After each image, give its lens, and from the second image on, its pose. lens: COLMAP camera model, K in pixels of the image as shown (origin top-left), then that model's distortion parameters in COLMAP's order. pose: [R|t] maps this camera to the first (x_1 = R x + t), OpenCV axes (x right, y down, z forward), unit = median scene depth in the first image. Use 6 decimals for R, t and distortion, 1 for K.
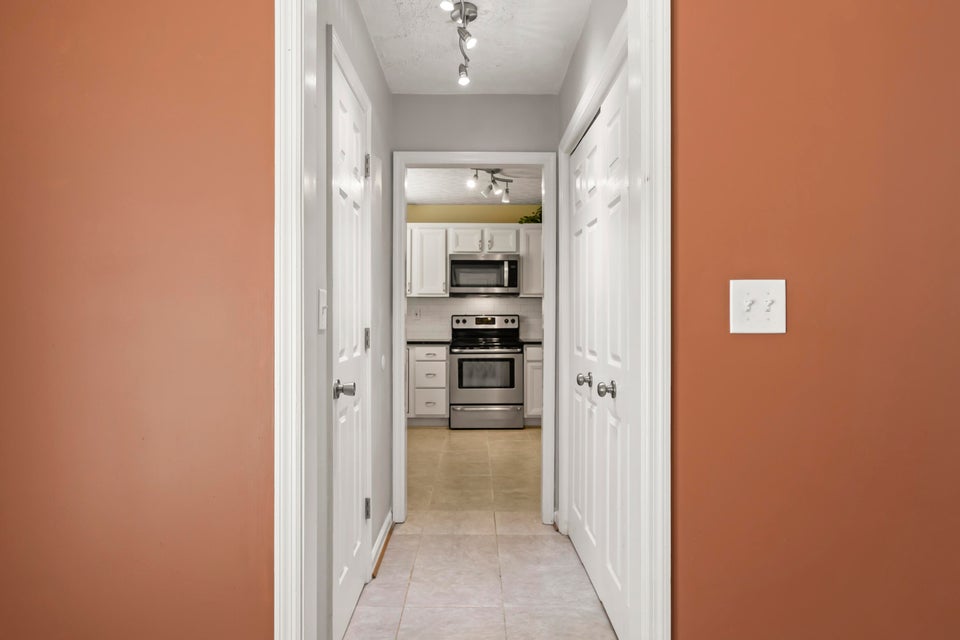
lens RADIAL K [[610.3, 0, 482.2], [0, 610.3, 319.2], [0, 0, 1]] dist [-0.001124, 0.000071]
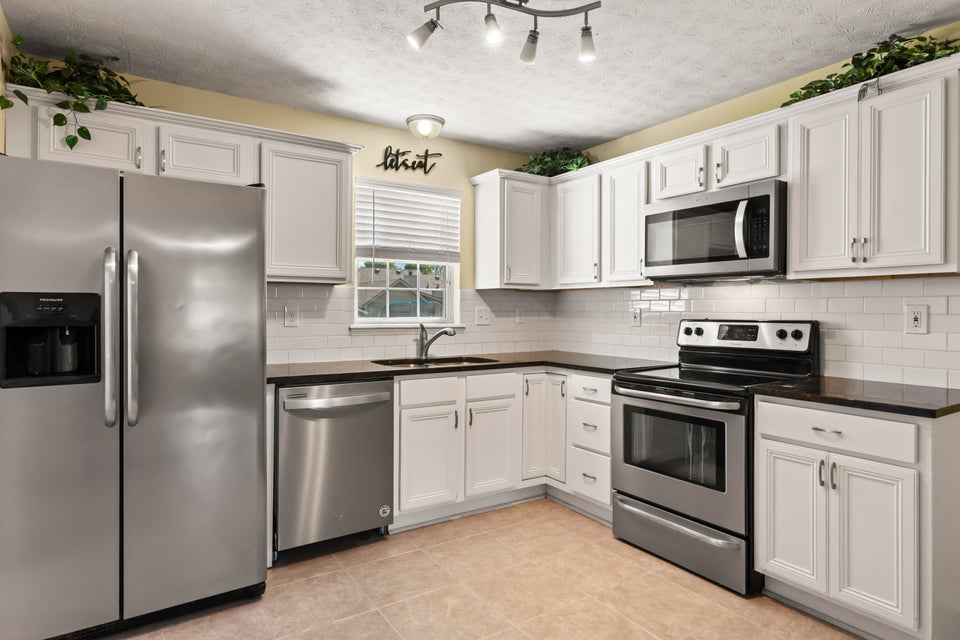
lens RADIAL K [[557.0, 0, 475.8], [0, 557.0, 317.1], [0, 0, 1]] dist [0.005893, 0.000624]
pose [[0.544590, 0.012157, -0.838614, 0.272273], [-0.004042, 0.999921, 0.011871, -0.014045], [0.838693, -0.003075, 0.544596, 0.605491]]
